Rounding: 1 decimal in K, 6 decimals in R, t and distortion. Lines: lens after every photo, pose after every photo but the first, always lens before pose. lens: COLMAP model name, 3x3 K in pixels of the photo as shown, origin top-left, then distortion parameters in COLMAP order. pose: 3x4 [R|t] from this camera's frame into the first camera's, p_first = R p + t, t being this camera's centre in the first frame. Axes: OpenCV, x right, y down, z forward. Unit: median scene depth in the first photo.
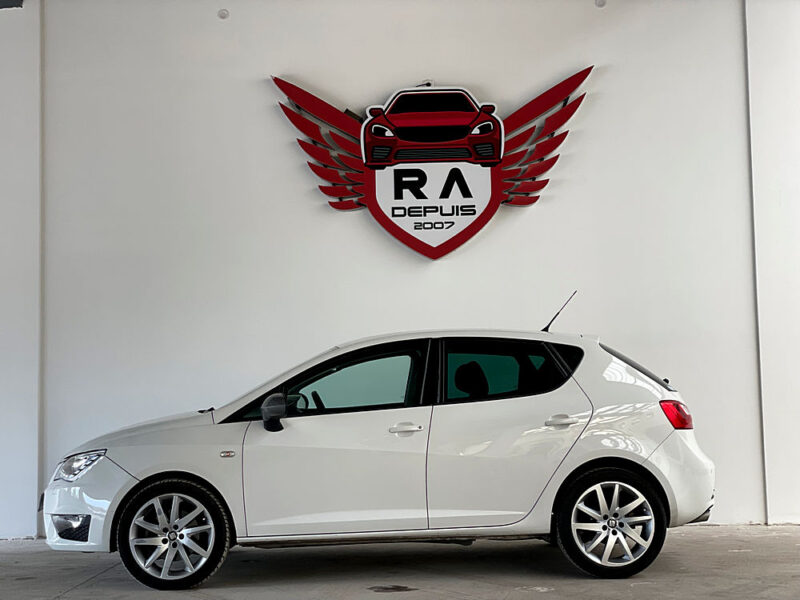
lens RADIAL K [[1221.0, 0, 406.5], [0, 1221.0, 301.8], [0, 0, 1]] dist [0.120189, 0.000000]
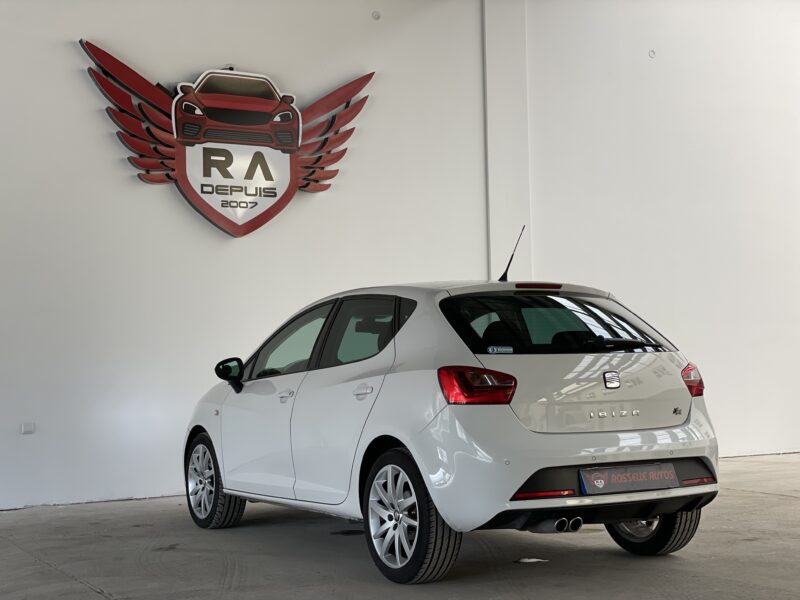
lens RADIAL K [[1221.0, 0, 400.2], [0, 1221.0, 301.1], [0, 0, 1]] dist [0.120189, 0.000000]
pose [[0.865110, 0.028377, 0.500779, -0.381625], [-0.032663, 0.999466, -0.000209, 0.016260], [-0.500518, -0.016176, 0.865575, 0.017725]]
